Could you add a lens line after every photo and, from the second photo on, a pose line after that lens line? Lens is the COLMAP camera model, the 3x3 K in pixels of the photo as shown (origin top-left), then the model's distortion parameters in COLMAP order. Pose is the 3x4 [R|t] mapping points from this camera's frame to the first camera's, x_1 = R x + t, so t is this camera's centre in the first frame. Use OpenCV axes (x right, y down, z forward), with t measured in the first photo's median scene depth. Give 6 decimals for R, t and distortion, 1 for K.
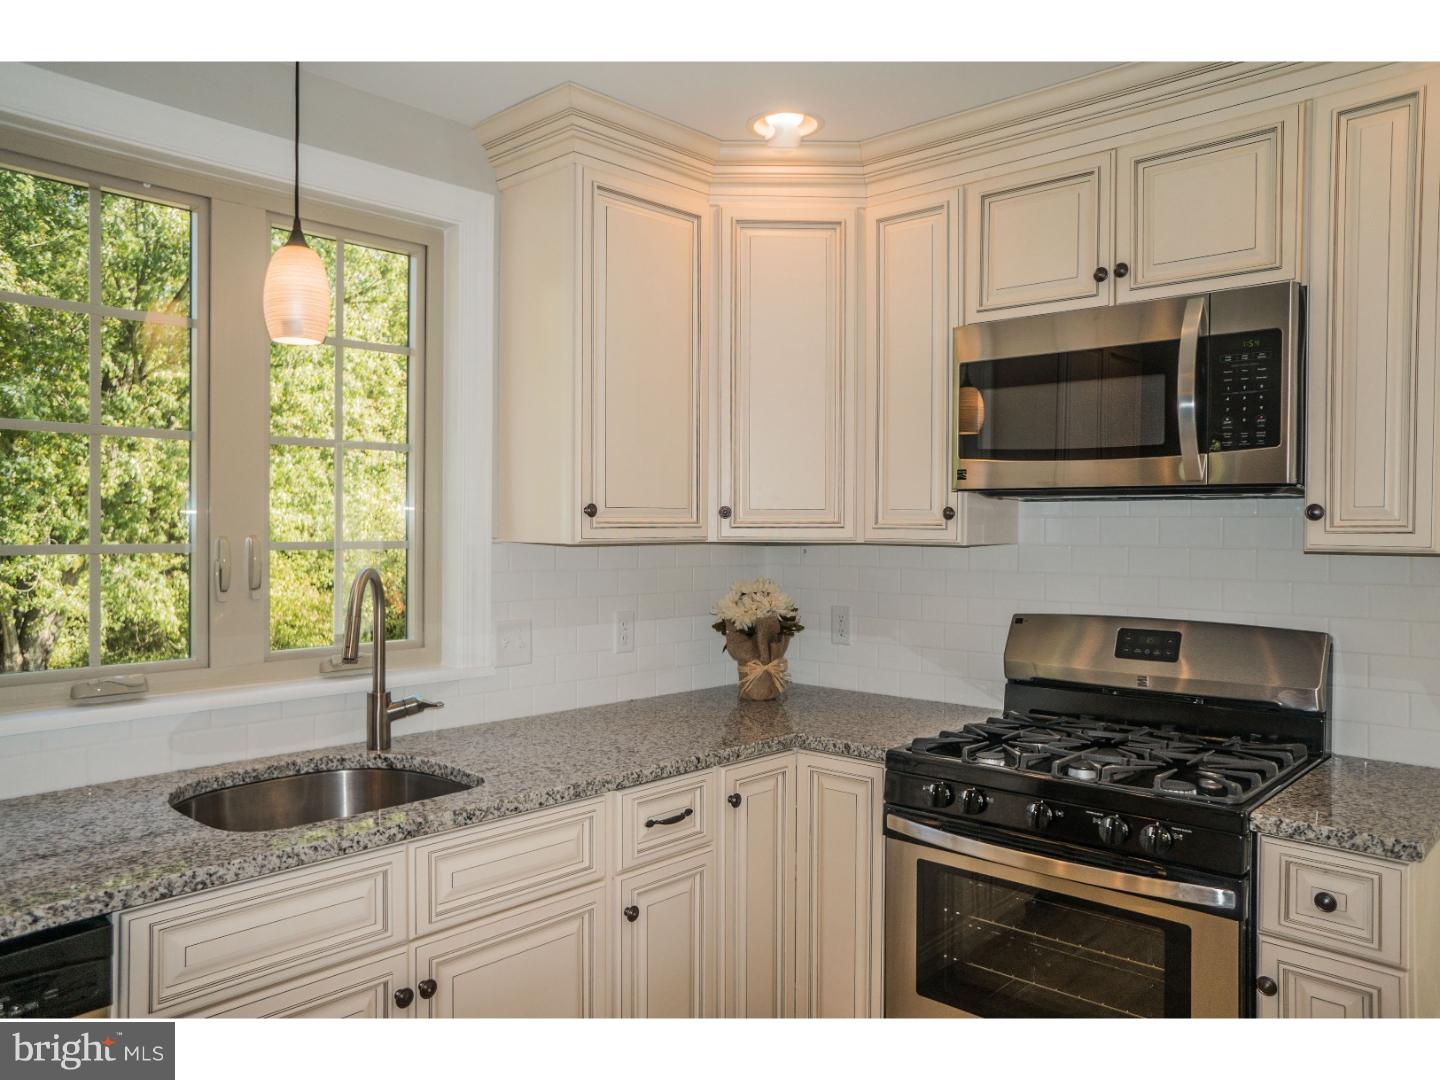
lens RADIAL K [[1035.3, 0, 722.4], [0, 1035.3, 534.1], [0, 0, 1]] dist [-0.007505, 0.023075]
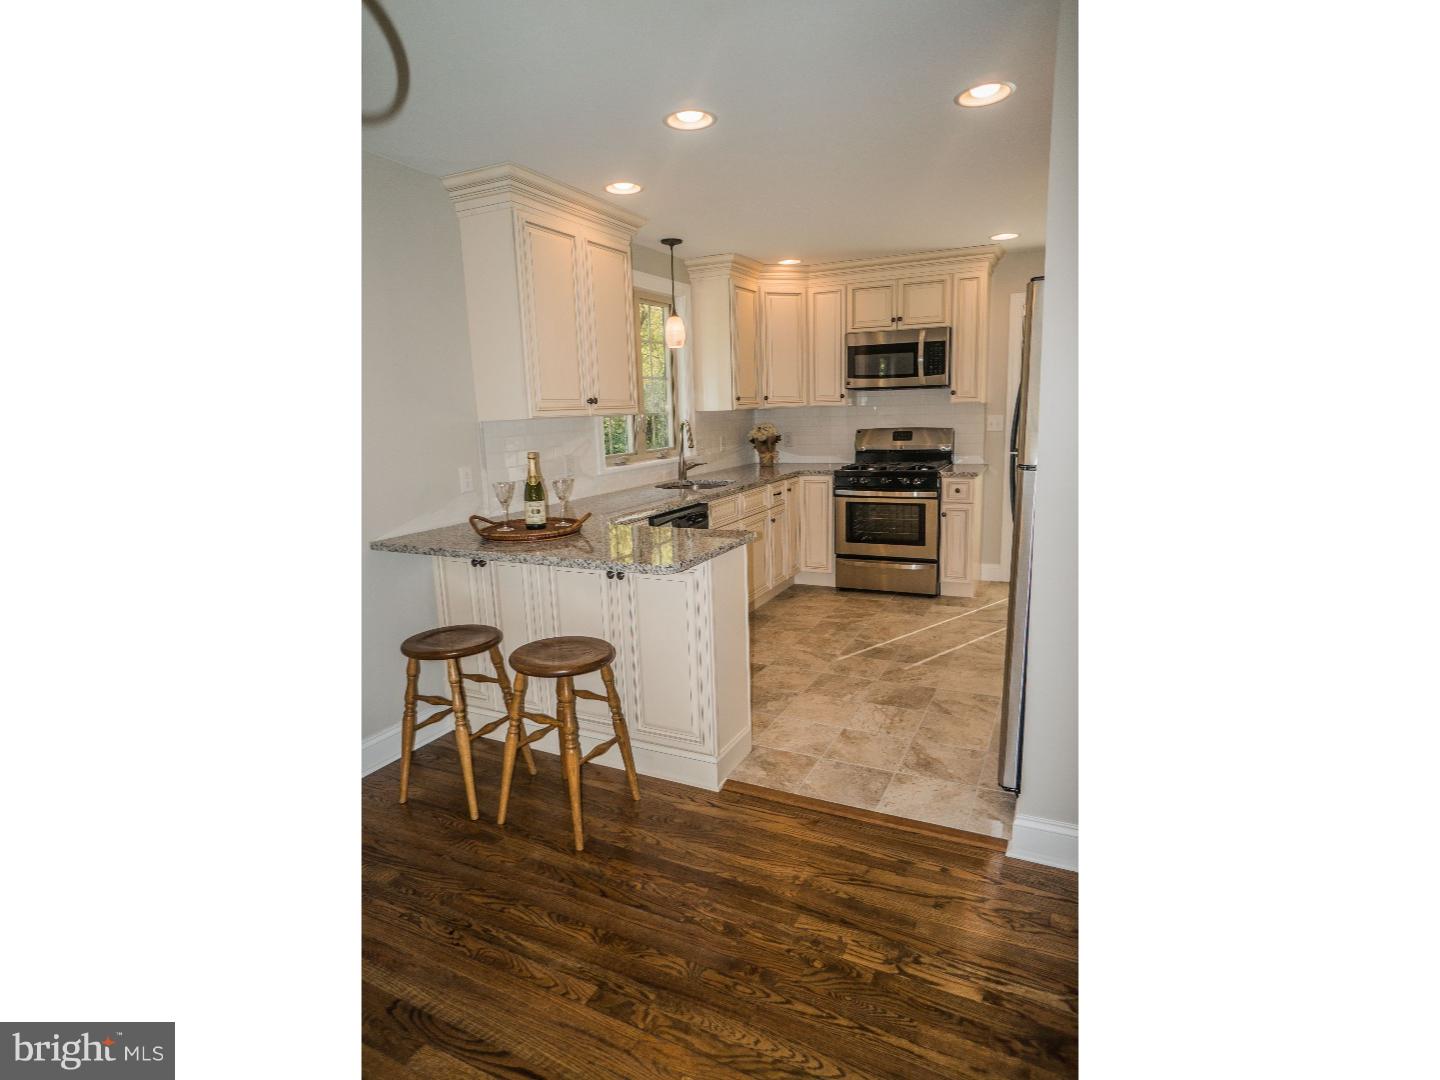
lens RADIAL K [[713.6, 0, 724.1], [0, 713.6, 535.3], [0, 0, 1]] dist [-0.025982, 0.000641]
pose [[0.957707, -0.085487, 0.274754, -0.807445], [0.038526, 0.984347, 0.171979, 0.010050], [-0.285155, -0.154120, 0.946009, -1.053261]]
